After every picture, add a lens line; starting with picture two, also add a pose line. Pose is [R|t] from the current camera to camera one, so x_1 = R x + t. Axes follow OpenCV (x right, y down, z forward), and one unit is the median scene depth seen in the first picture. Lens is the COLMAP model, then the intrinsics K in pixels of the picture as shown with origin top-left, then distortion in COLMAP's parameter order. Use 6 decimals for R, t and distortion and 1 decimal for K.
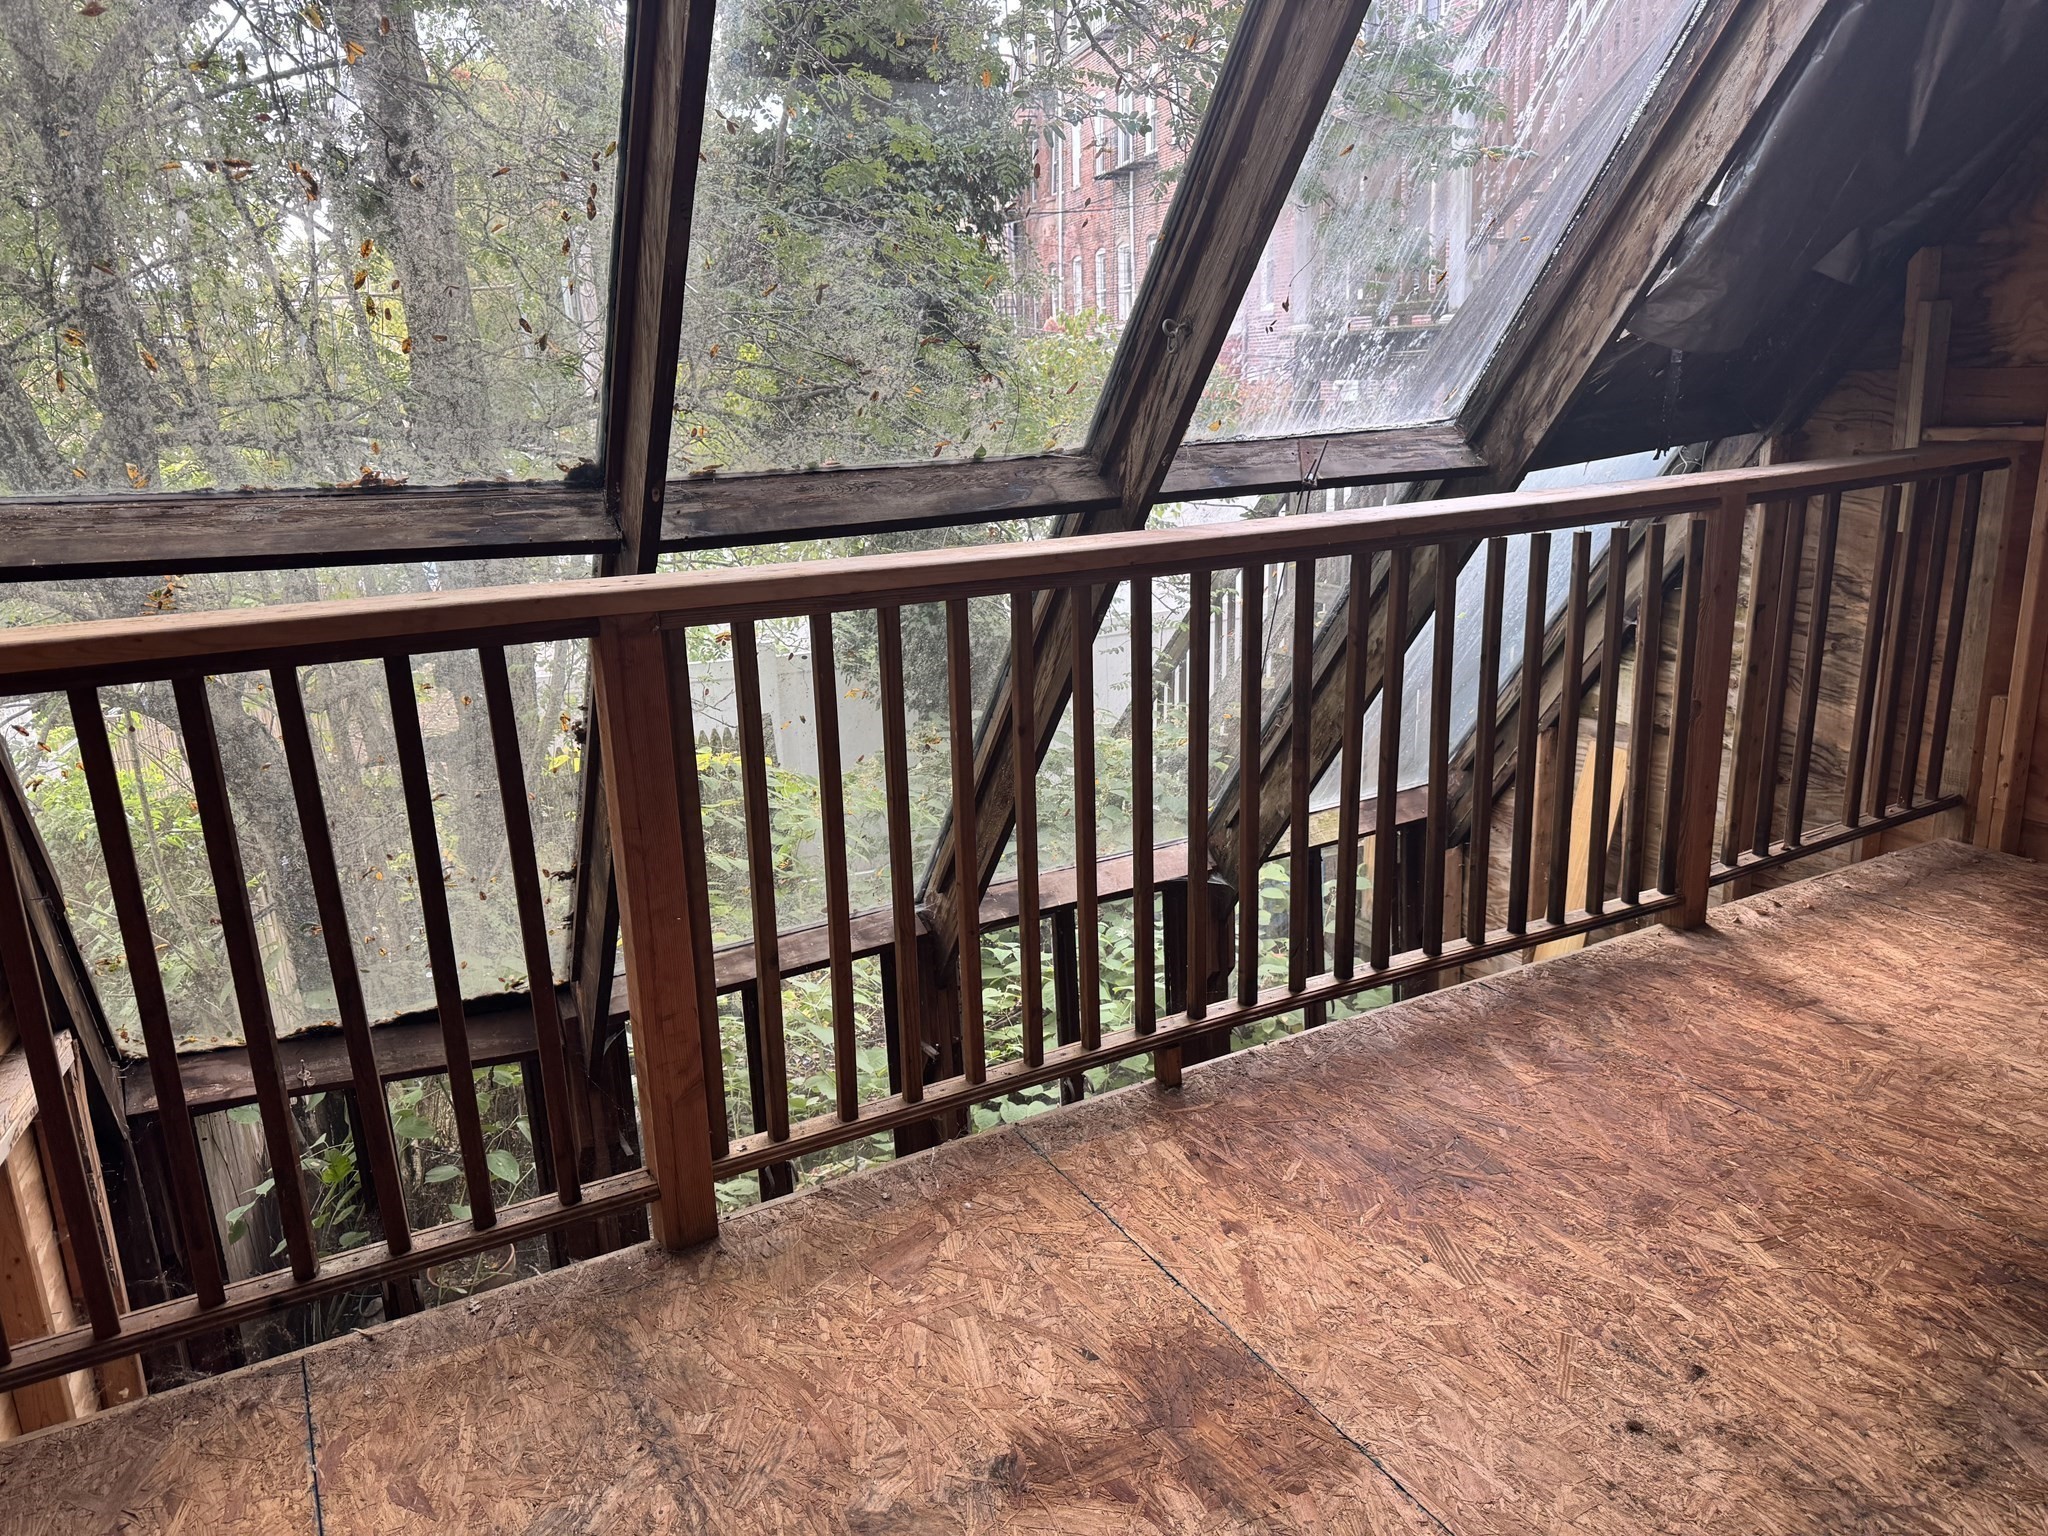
lens RADIAL K [[1442.3, 0, 1033.7], [0, 1442.3, 767.9], [0, 0, 1]] dist [0.090474, -0.117222]
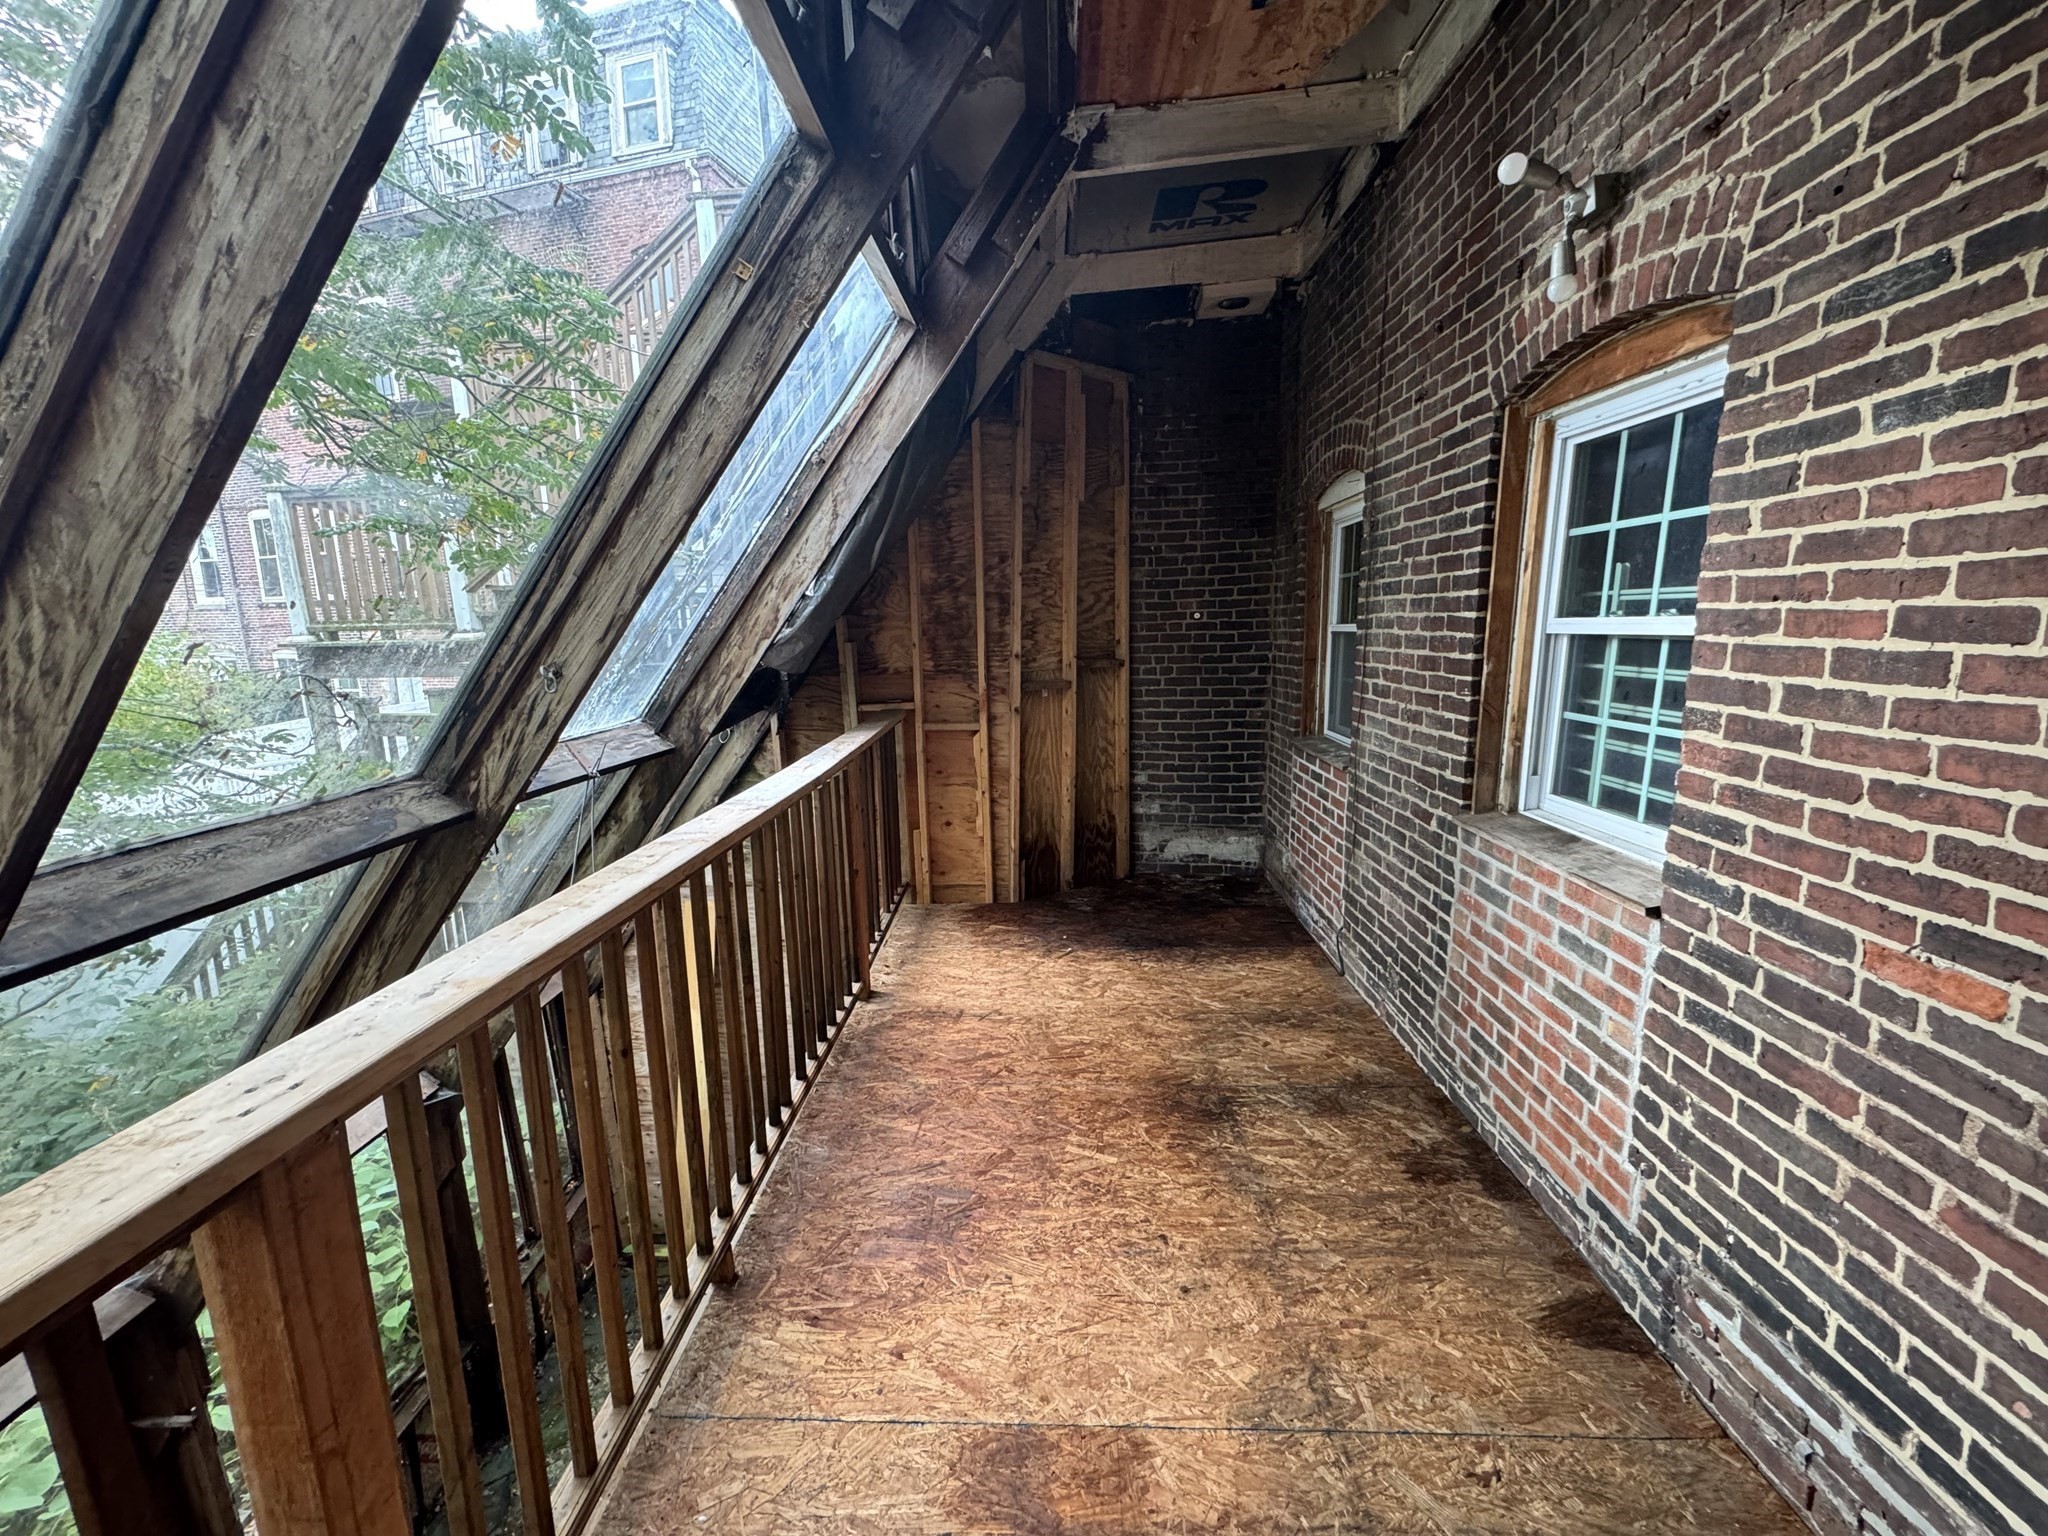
lens RADIAL K [[822.8, 0, 1024.0], [0, 822.8, 768.0], [0, 0, 1]] dist [-0.000225, 0.000055]
pose [[0.523504, -0.129067, 0.842191, -0.259533], [0.232612, 0.972559, 0.004455, -0.123915], [-0.819656, 0.193571, 0.539161, 0.291089]]
